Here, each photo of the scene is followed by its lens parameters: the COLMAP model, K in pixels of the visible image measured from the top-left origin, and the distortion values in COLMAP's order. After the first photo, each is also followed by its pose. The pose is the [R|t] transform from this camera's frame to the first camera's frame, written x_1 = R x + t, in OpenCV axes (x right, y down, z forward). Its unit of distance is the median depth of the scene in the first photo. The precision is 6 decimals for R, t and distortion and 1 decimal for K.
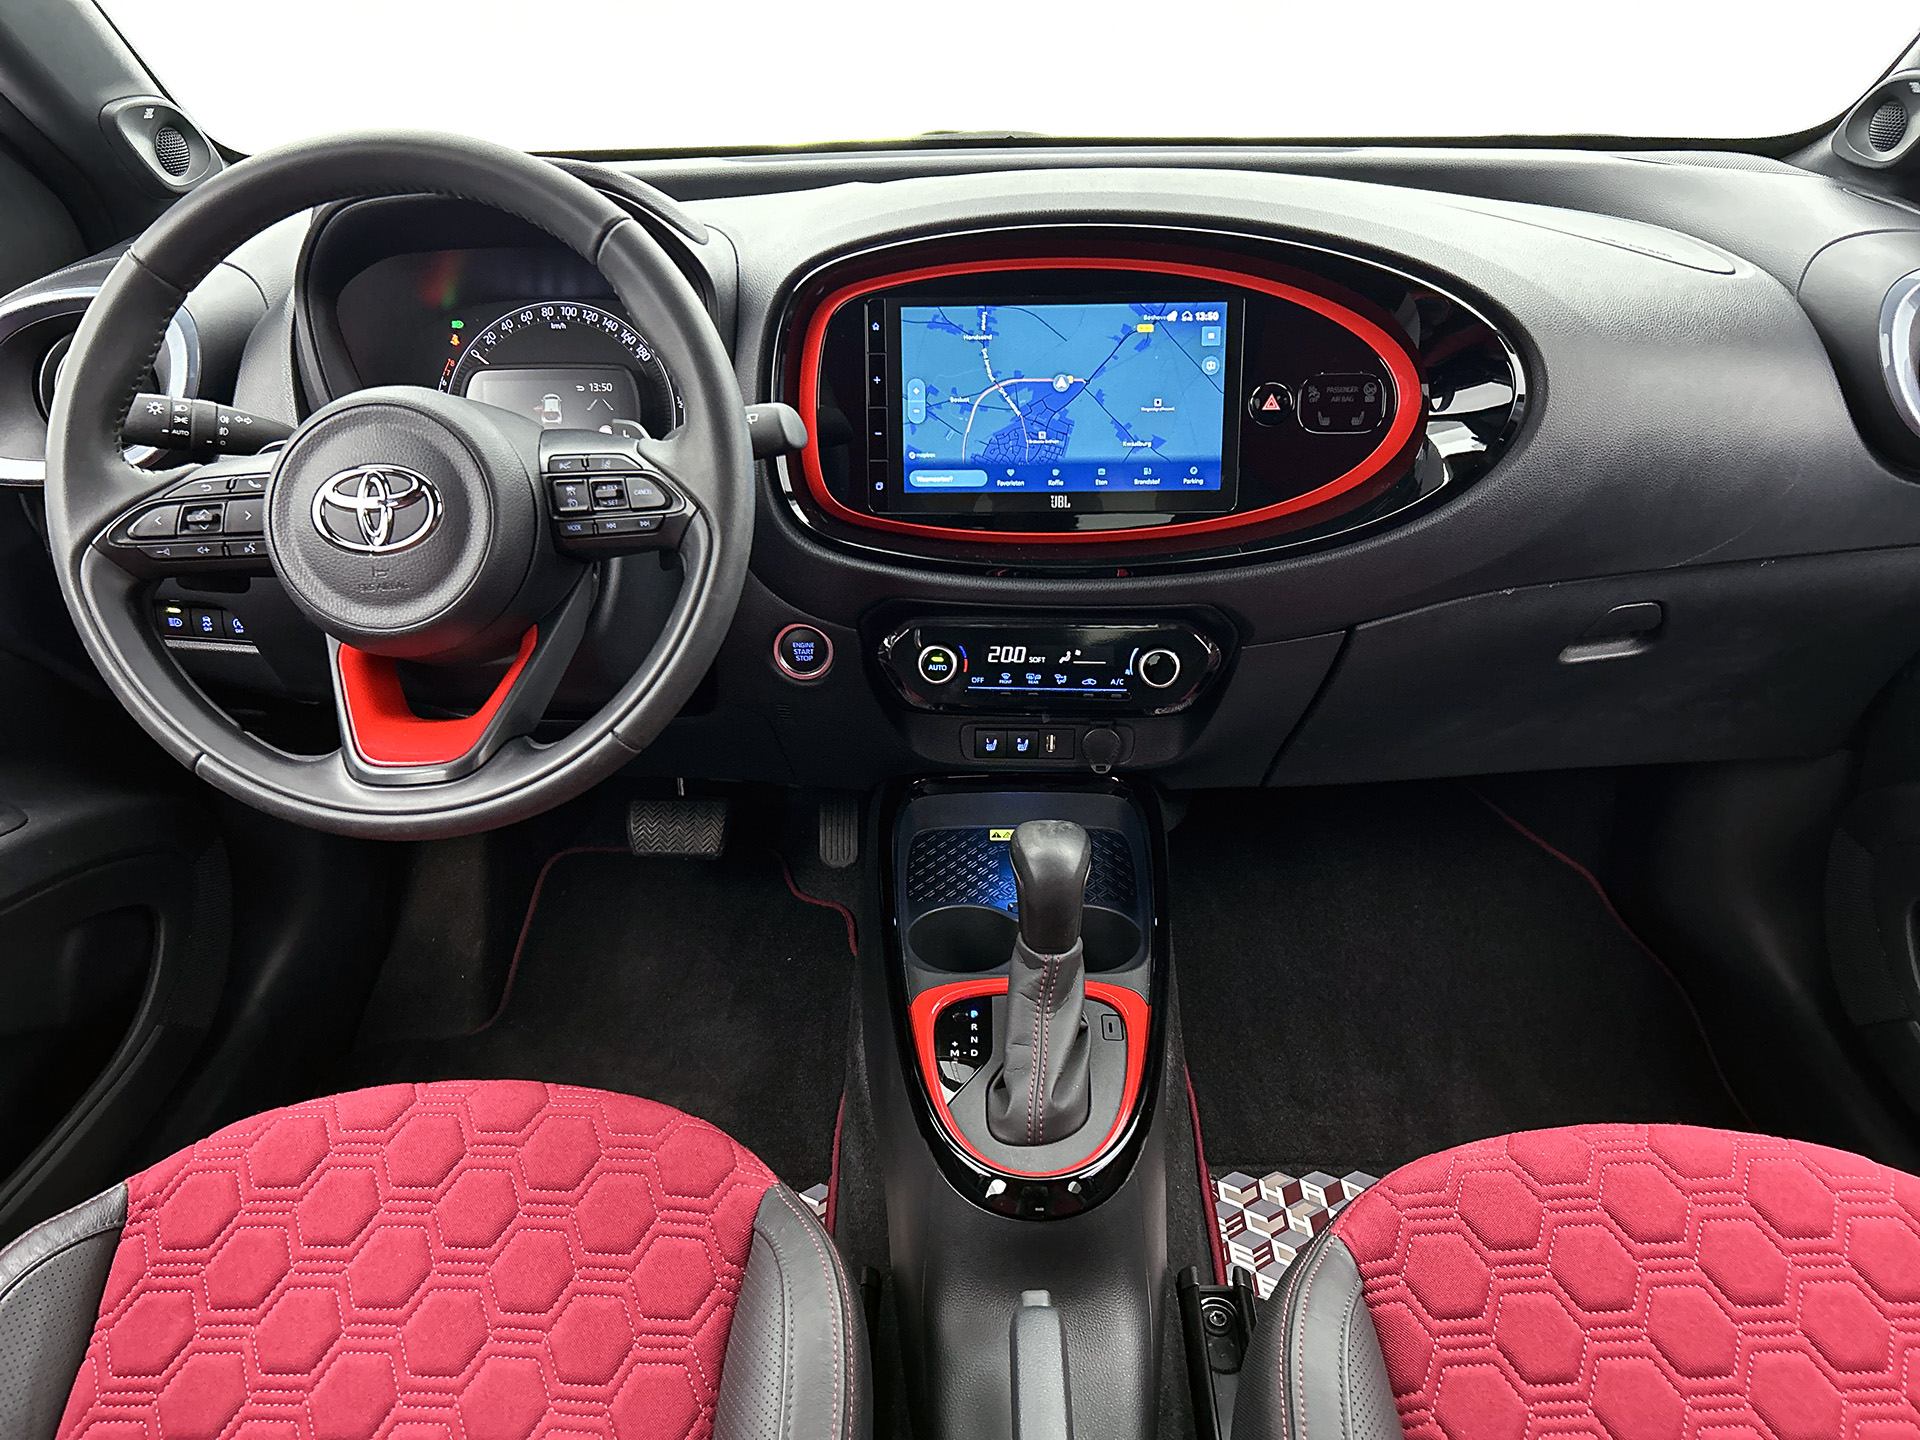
lens RADIAL K [[1472.6, 0, 967.8], [0, 1472.6, 762.5], [0, 0, 1]] dist [-0.076791, 0.112791]
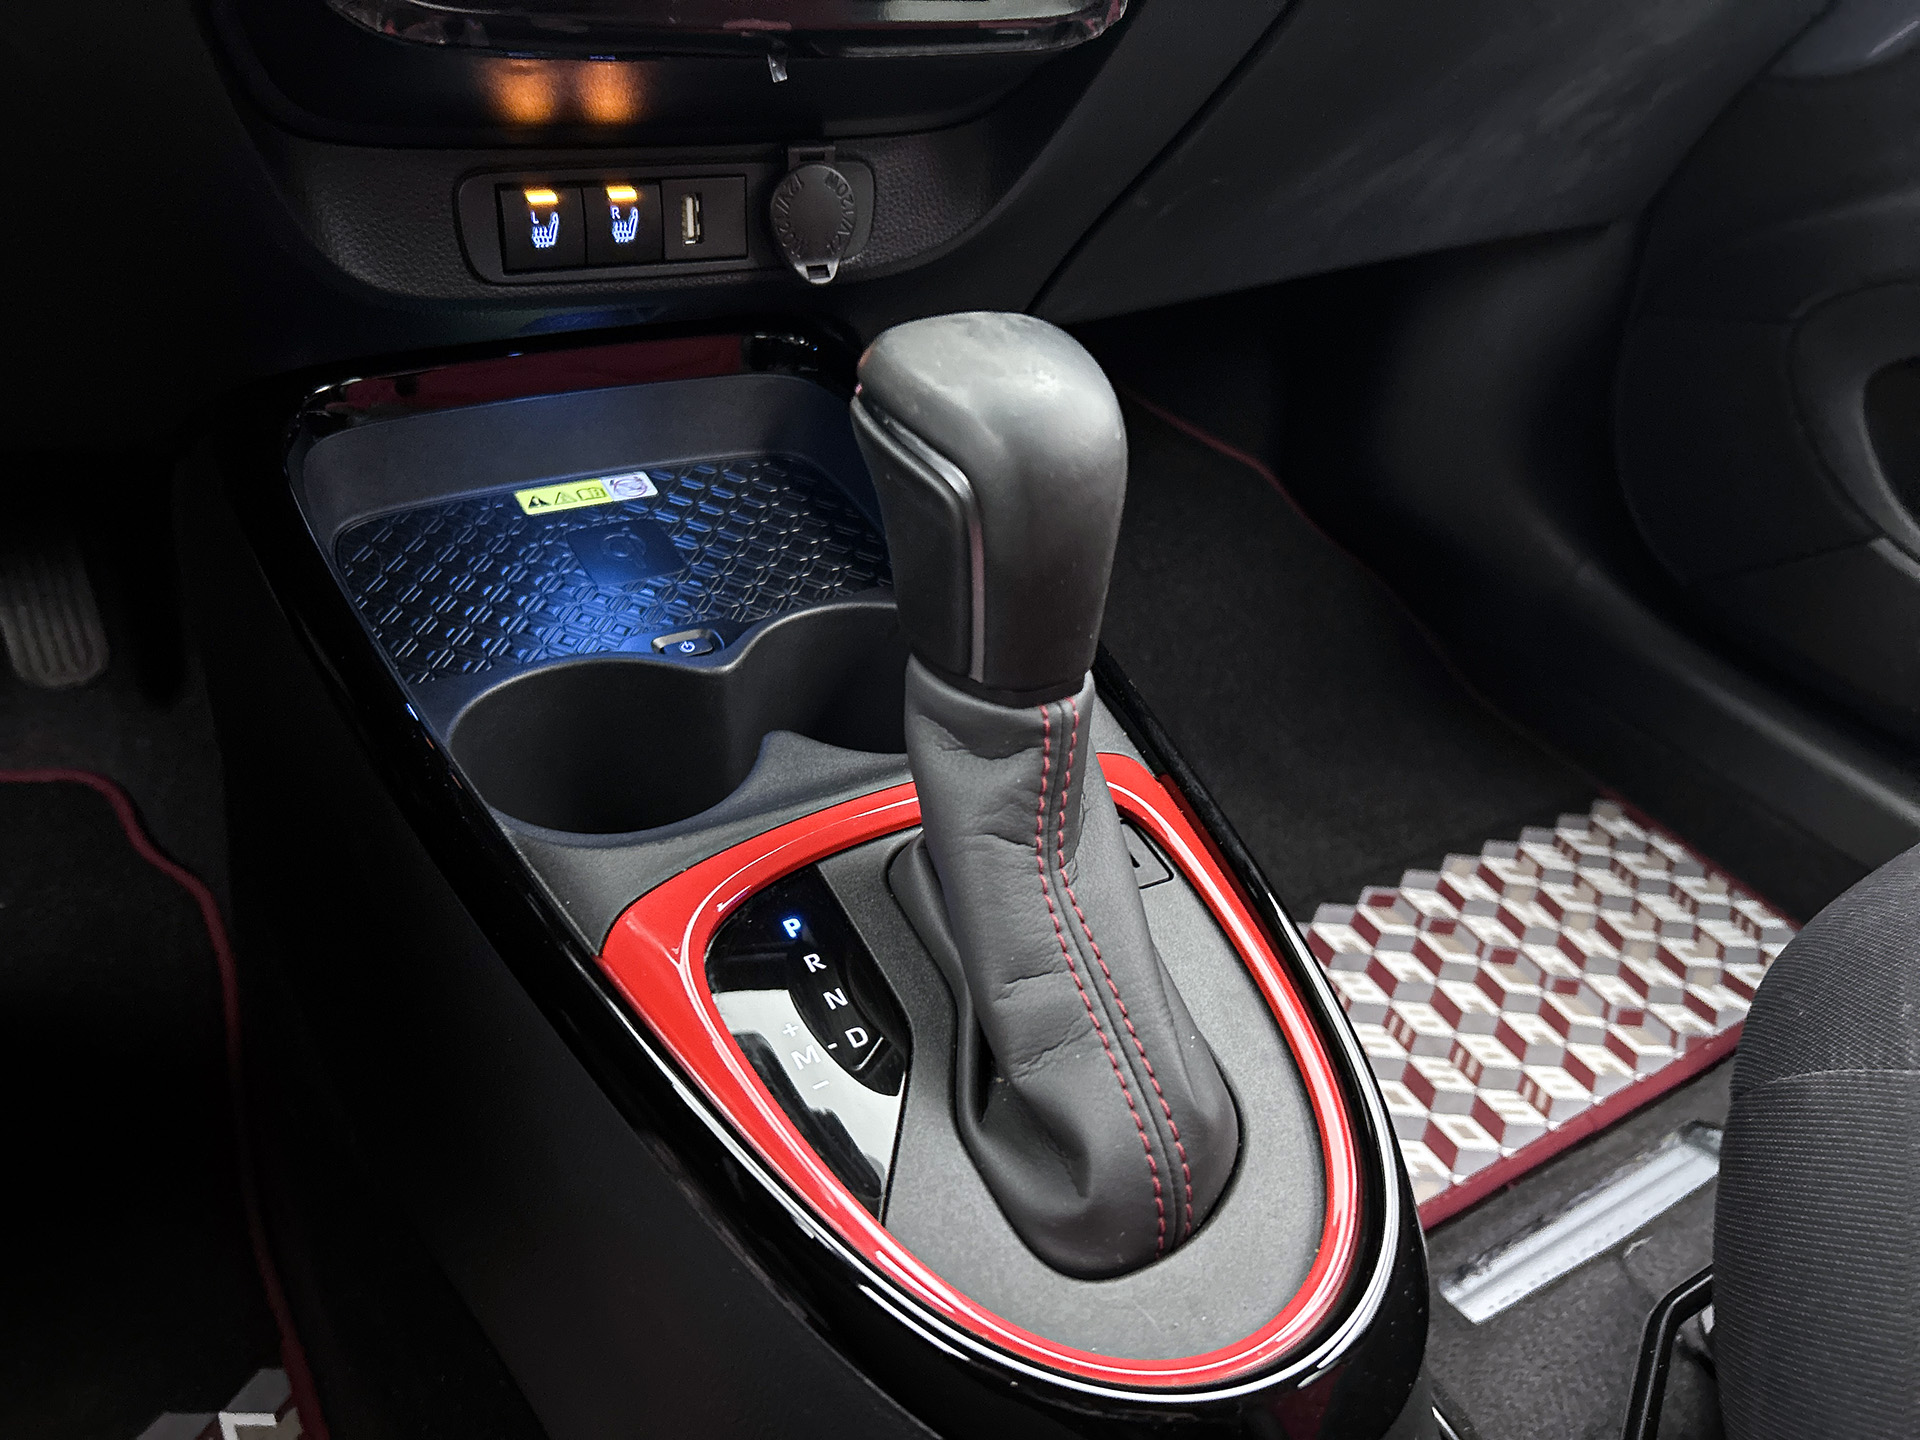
lens RADIAL K [[1419.7, 0, 963.7], [0, 1419.7, 749.7], [0, 0, 1]] dist [0.026819, -0.069825]
pose [[0.827576, -0.245254, 0.504944, -0.112333], [0.163977, 0.965896, 0.200390, 0.061118], [-0.536870, -0.083039, 0.839569, 0.626558]]
